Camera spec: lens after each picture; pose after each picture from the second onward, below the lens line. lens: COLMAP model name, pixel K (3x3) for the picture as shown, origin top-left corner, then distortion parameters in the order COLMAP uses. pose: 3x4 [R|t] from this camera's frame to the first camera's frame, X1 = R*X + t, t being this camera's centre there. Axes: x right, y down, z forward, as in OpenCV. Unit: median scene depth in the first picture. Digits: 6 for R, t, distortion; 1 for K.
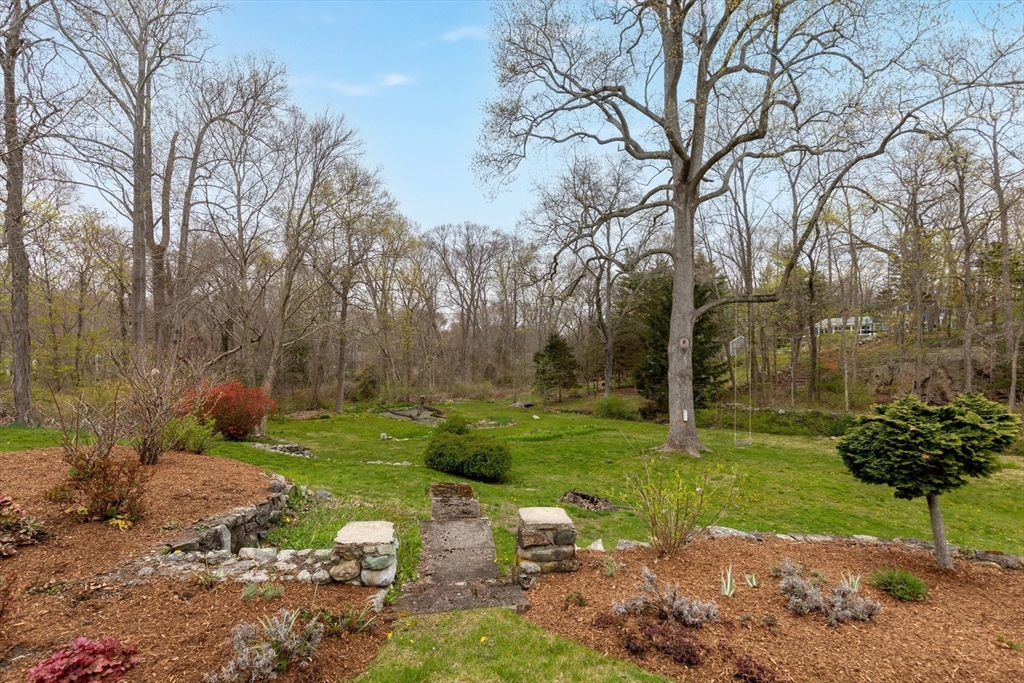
lens RADIAL K [[464.3, 0, 513.3], [0, 464.3, 346.1], [0, 0, 1]] dist [0.009045, 0.000174]
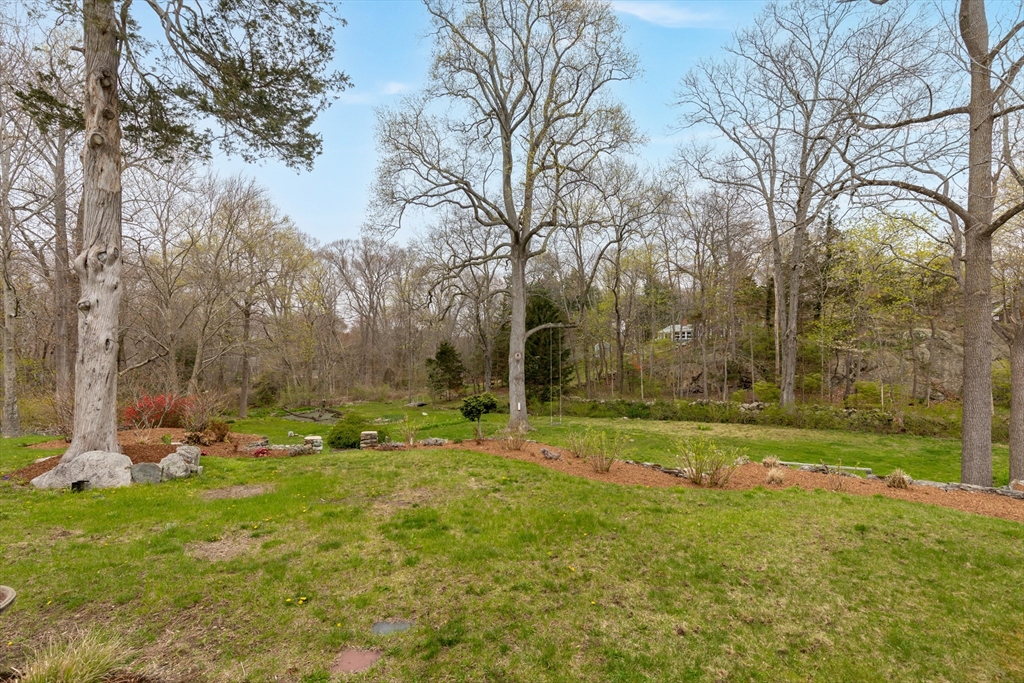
lens RADIAL K [[464.3, 0, 513.8], [0, 464.3, 345.6], [0, 0, 1]] dist [0.009045, 0.000174]
pose [[0.979988, -0.012254, 0.198680, 0.029722], [0.012230, 0.999924, 0.001347, -0.017299], [-0.198682, 0.001110, 0.980063, -0.171178]]
